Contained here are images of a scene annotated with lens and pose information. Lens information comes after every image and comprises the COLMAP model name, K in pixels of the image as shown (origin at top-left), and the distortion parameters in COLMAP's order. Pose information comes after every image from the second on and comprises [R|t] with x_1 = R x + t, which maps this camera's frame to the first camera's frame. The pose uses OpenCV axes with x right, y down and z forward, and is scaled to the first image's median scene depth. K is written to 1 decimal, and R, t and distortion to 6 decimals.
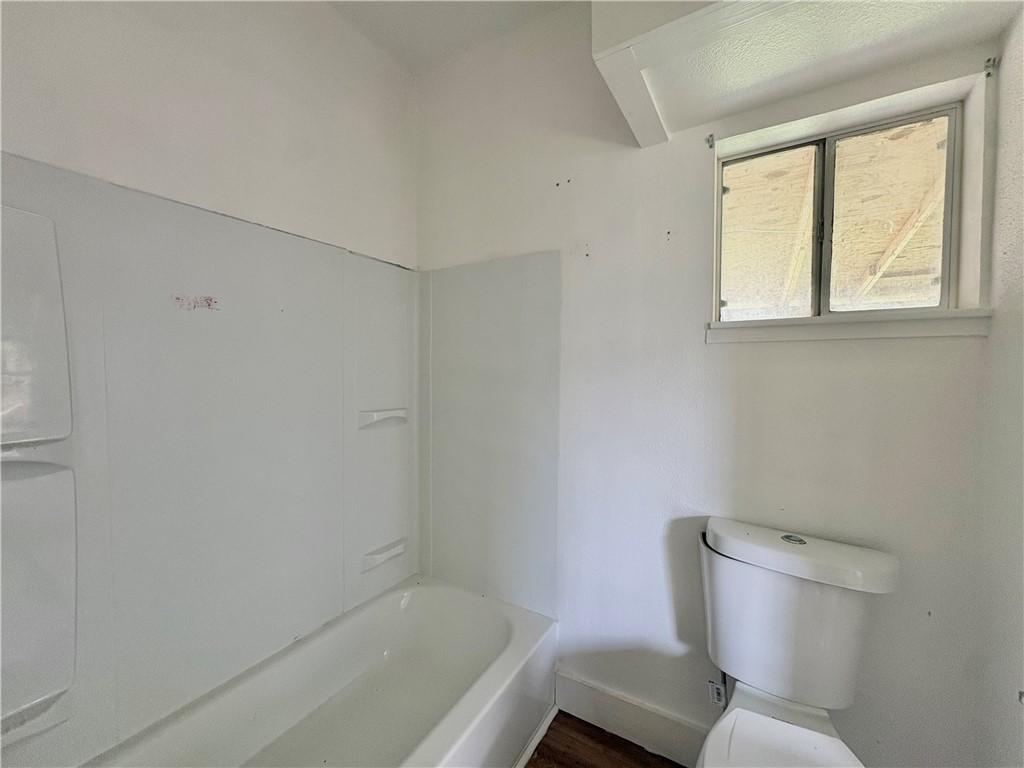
lens RADIAL K [[407.9, 0, 512.0], [0, 407.9, 384.0], [0, 0, 1]] dist [0.003217, 0.000518]
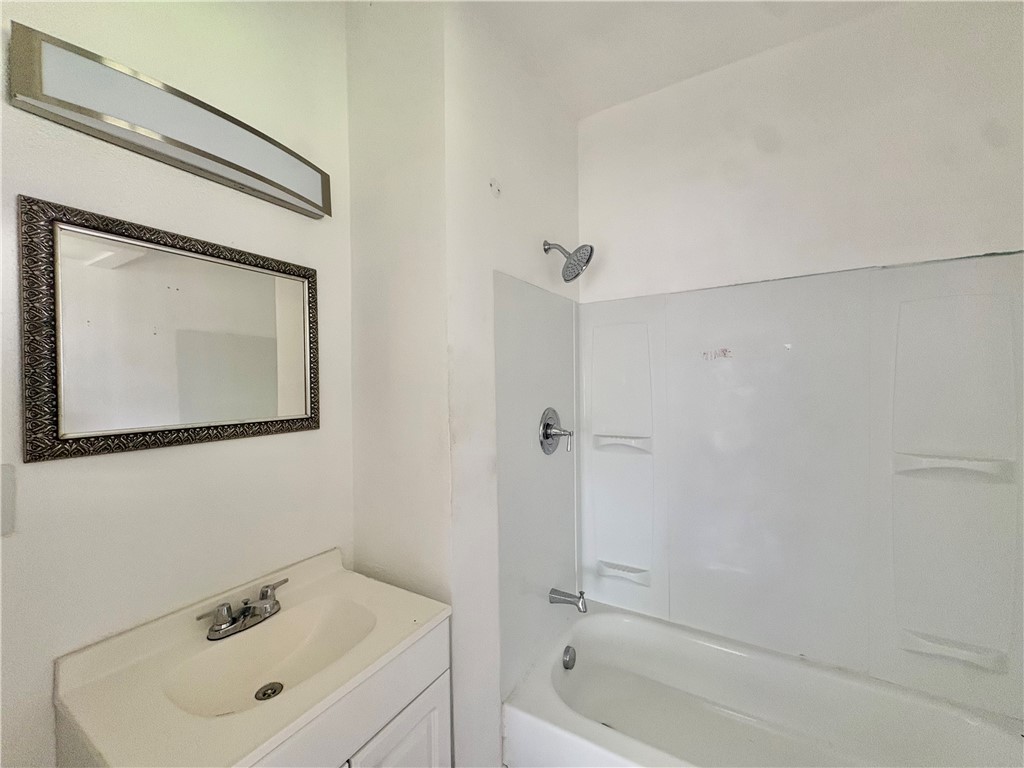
lens RADIAL K [[407.9, 0, 512.0], [0, 407.9, 384.0], [0, 0, 1]] dist [0.003217, 0.000518]
pose [[0.001651, 0.000983, -0.999998, 0.470428], [-0.026766, 0.999641, 0.000938, -0.053819], [0.999640, 0.026764, 0.001677, 0.198567]]
